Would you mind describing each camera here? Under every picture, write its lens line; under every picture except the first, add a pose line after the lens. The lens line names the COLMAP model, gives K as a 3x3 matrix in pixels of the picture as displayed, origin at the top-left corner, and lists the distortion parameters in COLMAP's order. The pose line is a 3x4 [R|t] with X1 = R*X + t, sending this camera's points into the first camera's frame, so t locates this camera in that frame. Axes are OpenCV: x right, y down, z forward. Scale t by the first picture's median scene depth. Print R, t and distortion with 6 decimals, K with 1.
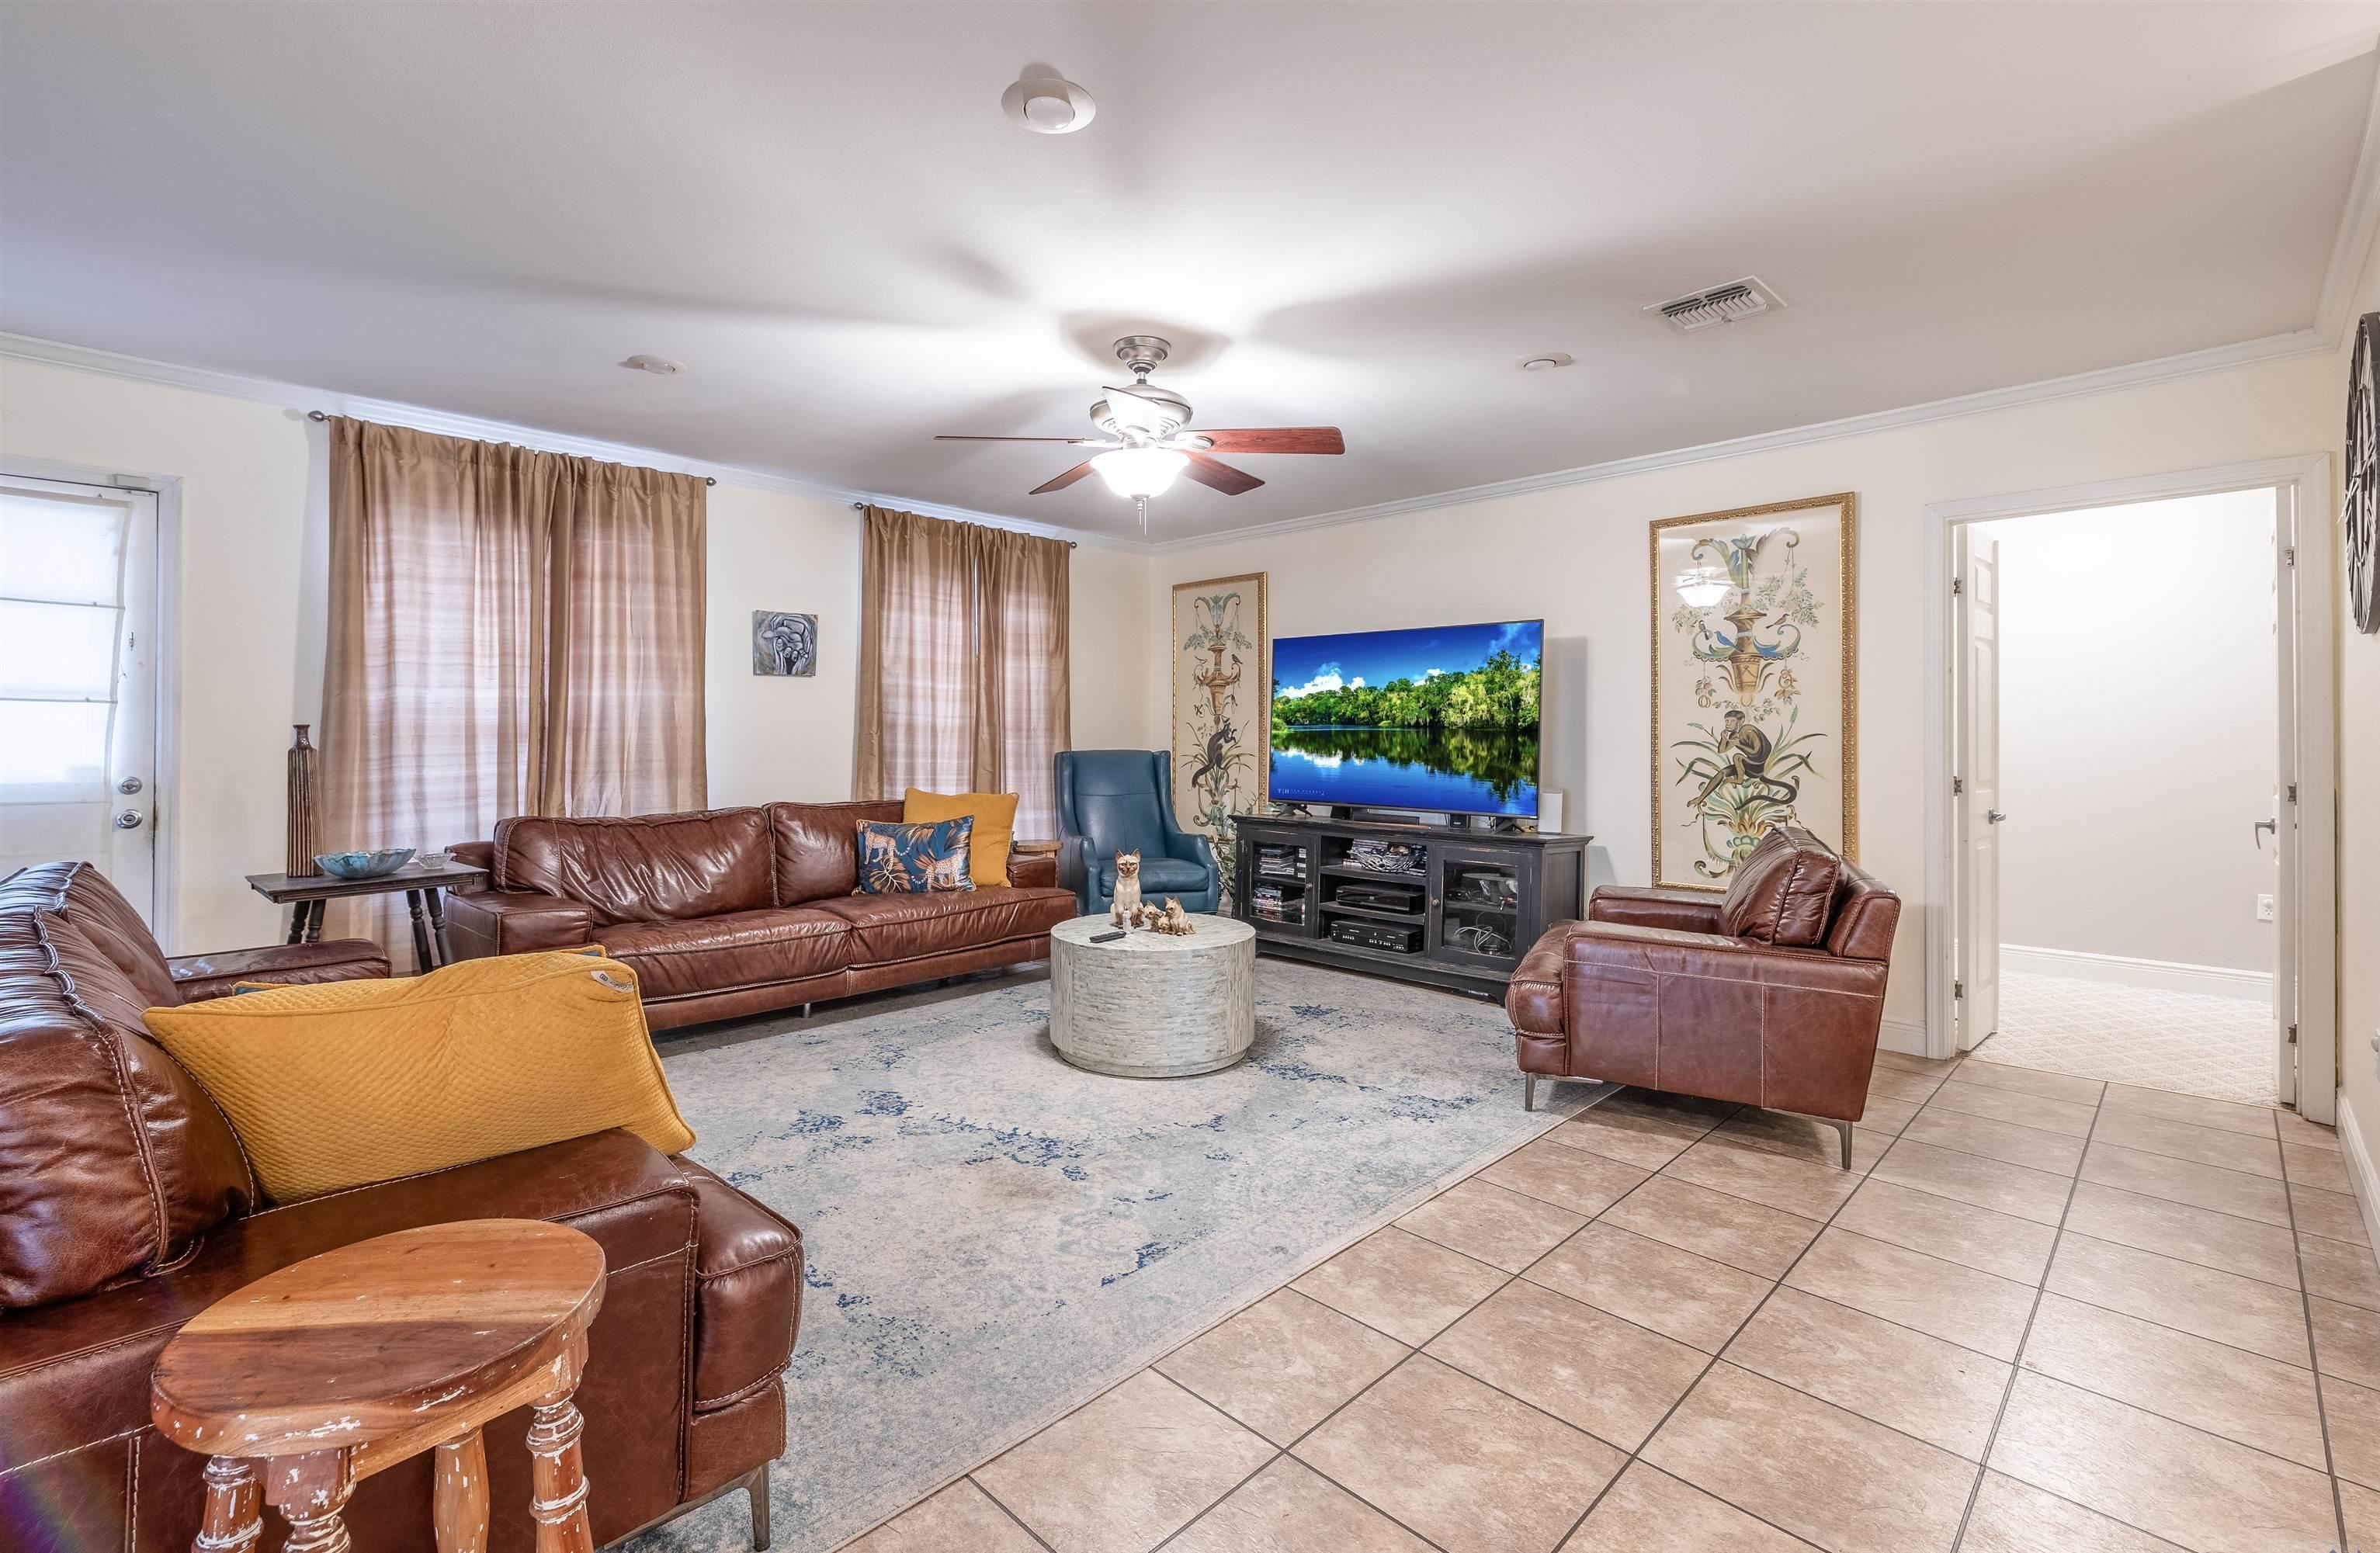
lens RADIAL K [[1048.3, 0, 1188.6], [0, 1048.3, 724.4], [0, 0, 1]] dist [0.000111, 0.000131]
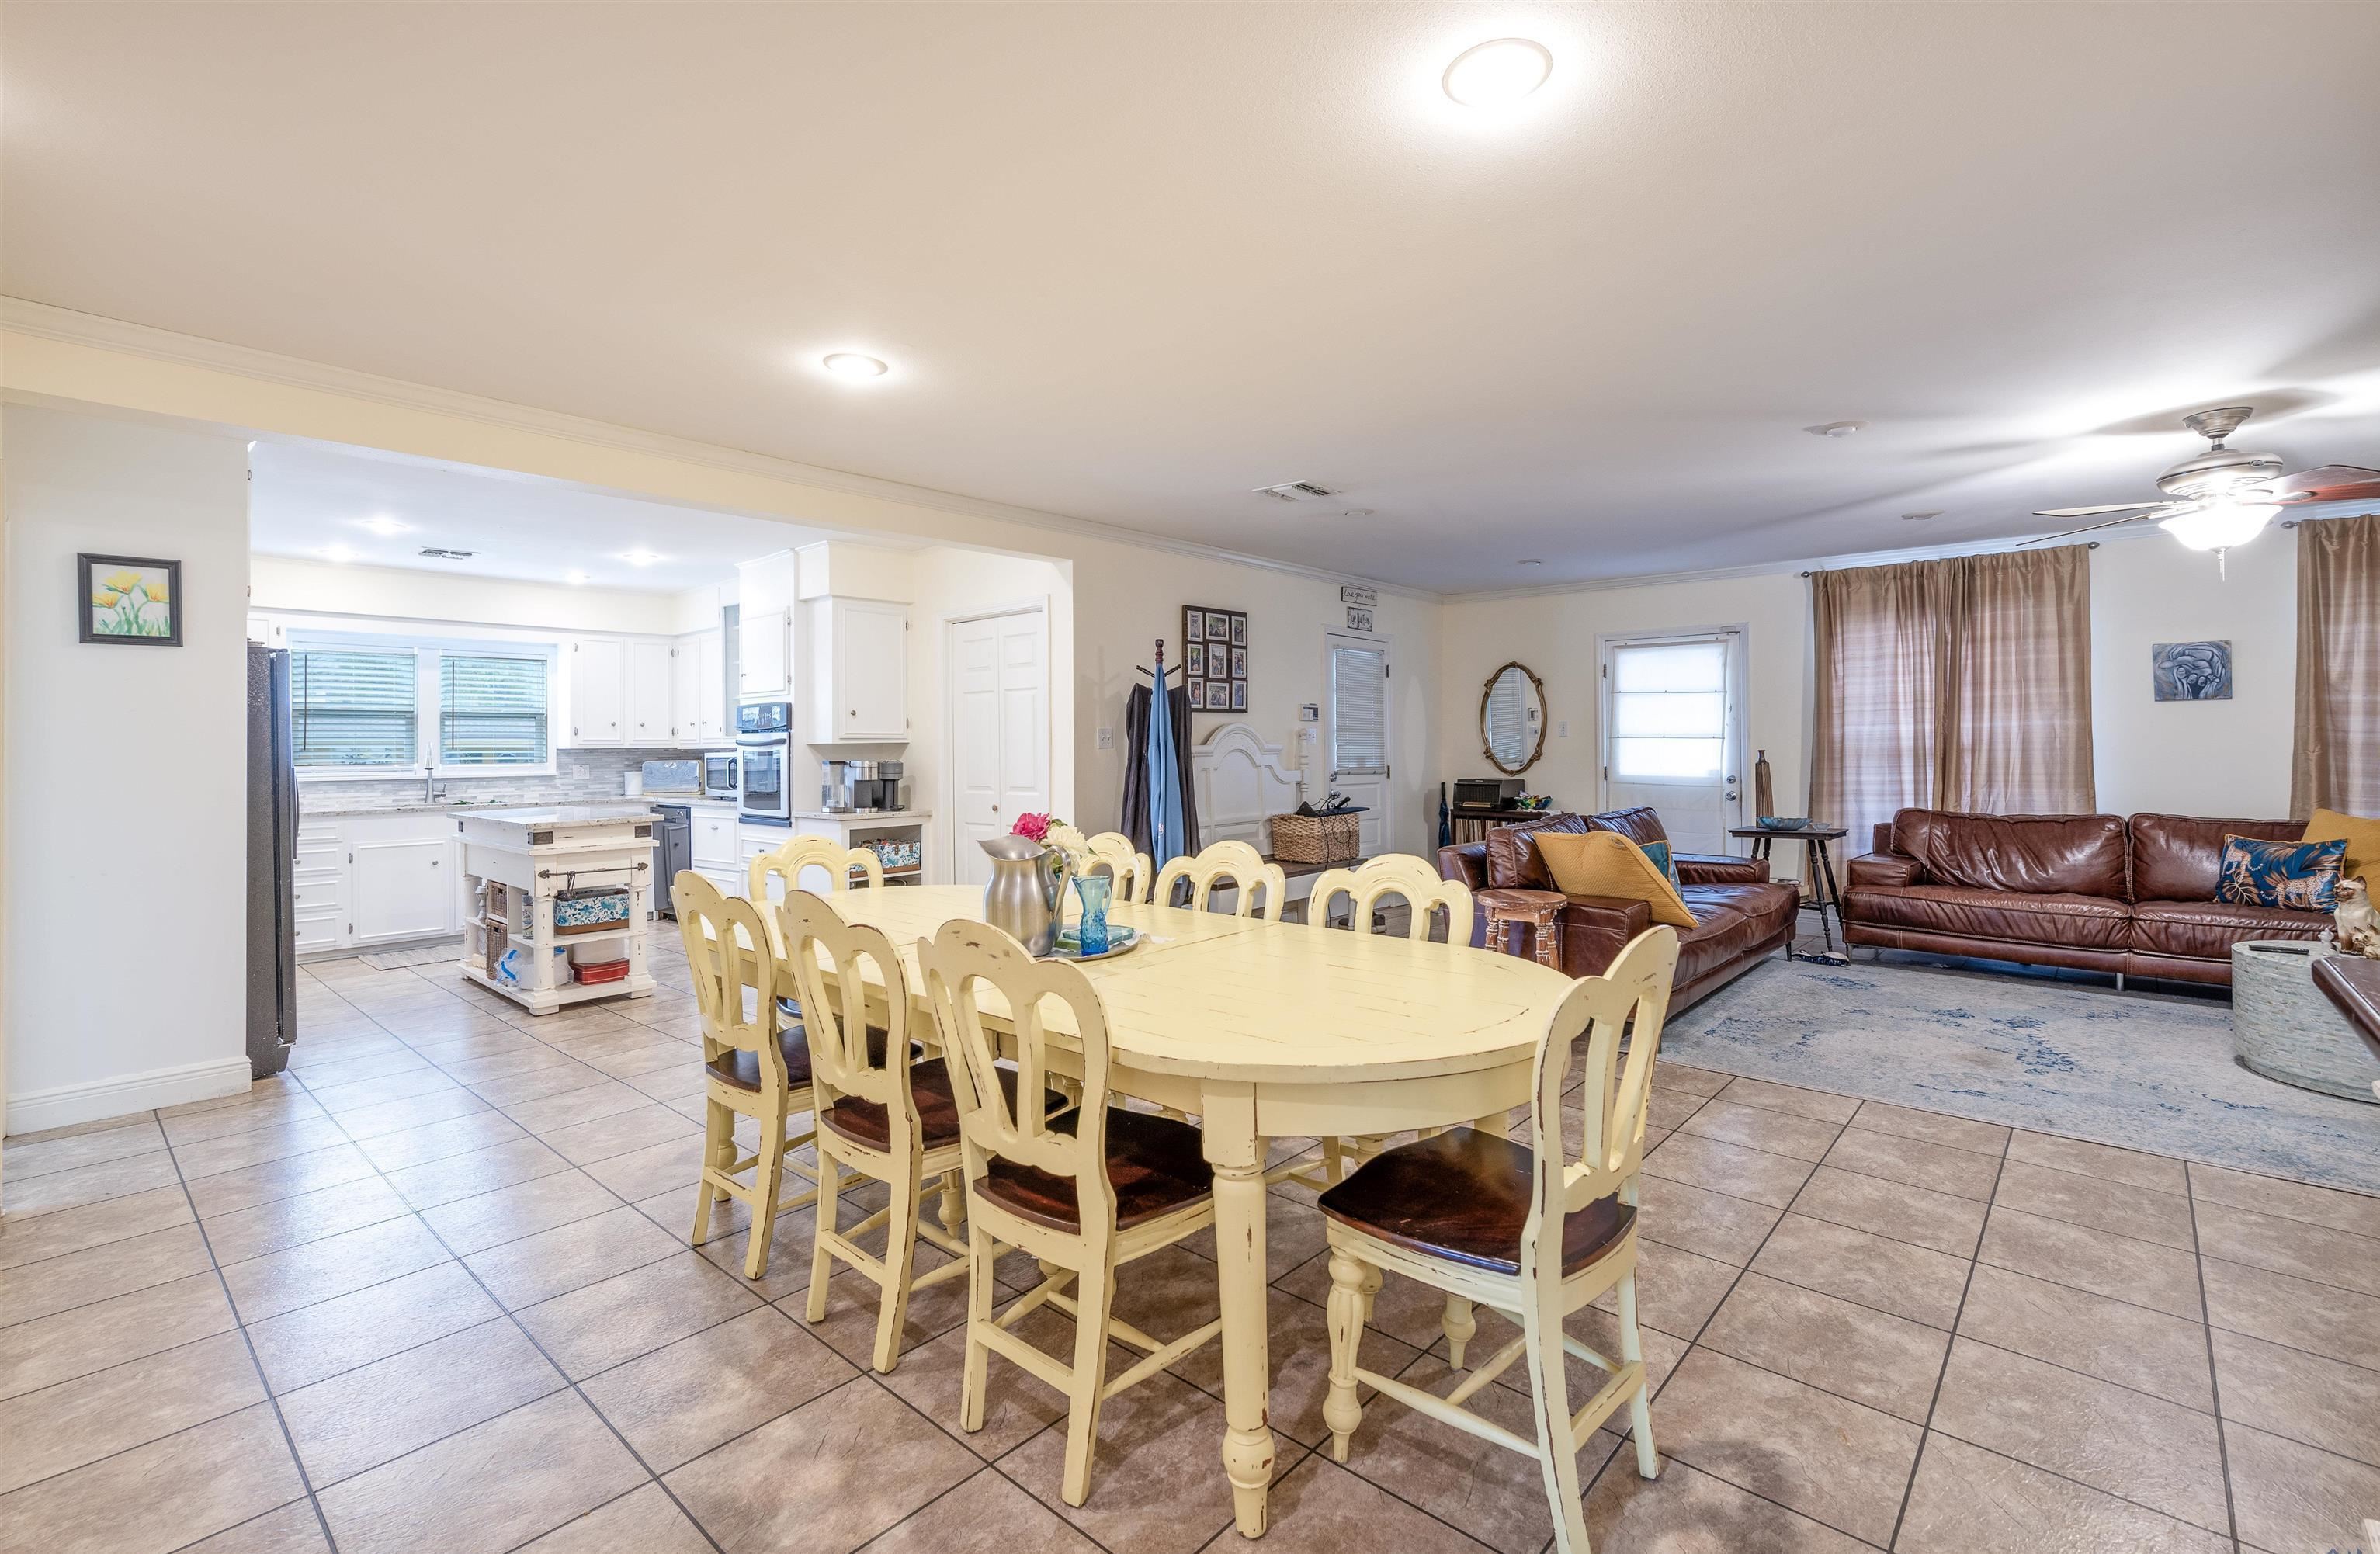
lens RADIAL K [[1047.6, 0, 1161.9], [0, 1047.6, 747.9], [0, 0, 1]] dist [-0.000893, 0.000114]
pose [[0.037857, -0.000715, -0.999283, 0.815352], [0.016562, 0.999863, -0.000088, -0.017356], [0.999146, -0.016547, 0.037864, -0.143823]]
